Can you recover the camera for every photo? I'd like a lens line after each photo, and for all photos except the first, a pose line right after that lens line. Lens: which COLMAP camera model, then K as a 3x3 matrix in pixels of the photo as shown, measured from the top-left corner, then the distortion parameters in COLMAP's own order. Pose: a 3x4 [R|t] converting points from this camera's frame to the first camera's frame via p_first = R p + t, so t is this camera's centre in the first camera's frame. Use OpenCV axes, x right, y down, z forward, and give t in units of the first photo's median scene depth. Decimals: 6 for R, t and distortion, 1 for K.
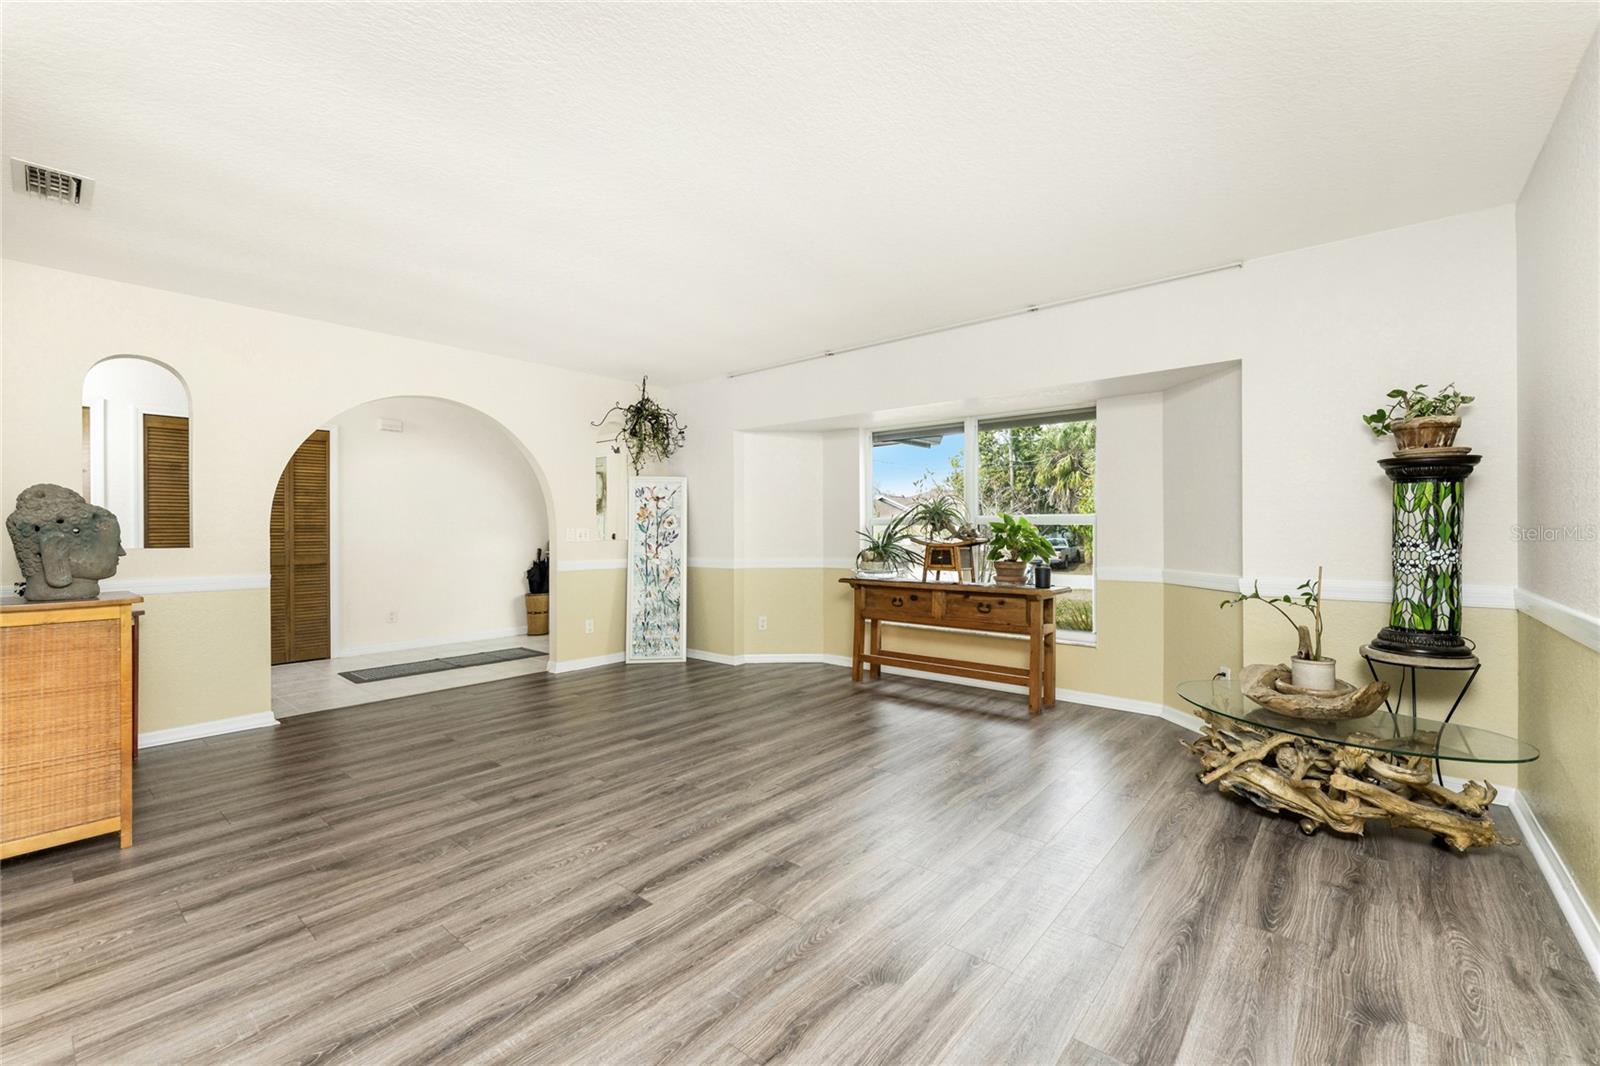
lens RADIAL K [[665.6, 0, 800.0], [0, 665.6, 533.0], [0, 0, 1]] dist [-0.000509, -0.000104]
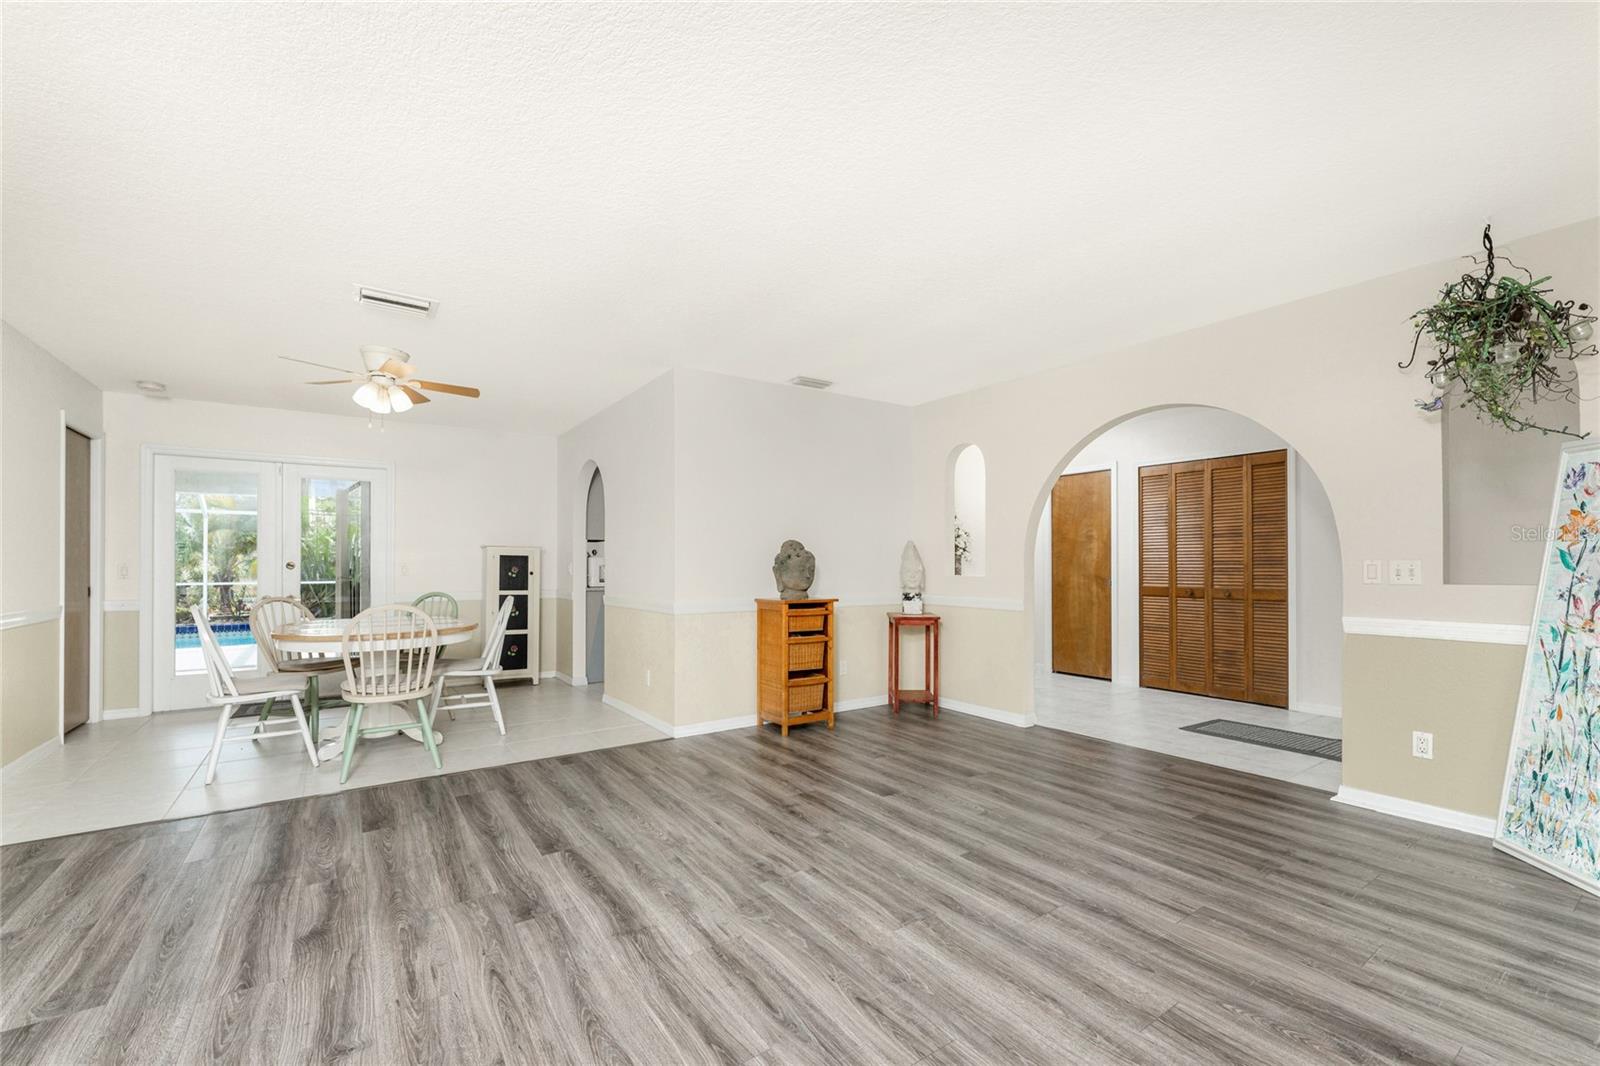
lens RADIAL K [[668.6, 0, 807.2], [0, 668.6, 563.8], [0, 0, 1]] dist [-0.001609, -0.000247]
pose [[-0.254156, 0.004648, -0.967152, 0.574285], [-0.002152, 0.999983, 0.005371, -0.010312], [0.967161, 0.003446, -0.254141, 1.165282]]
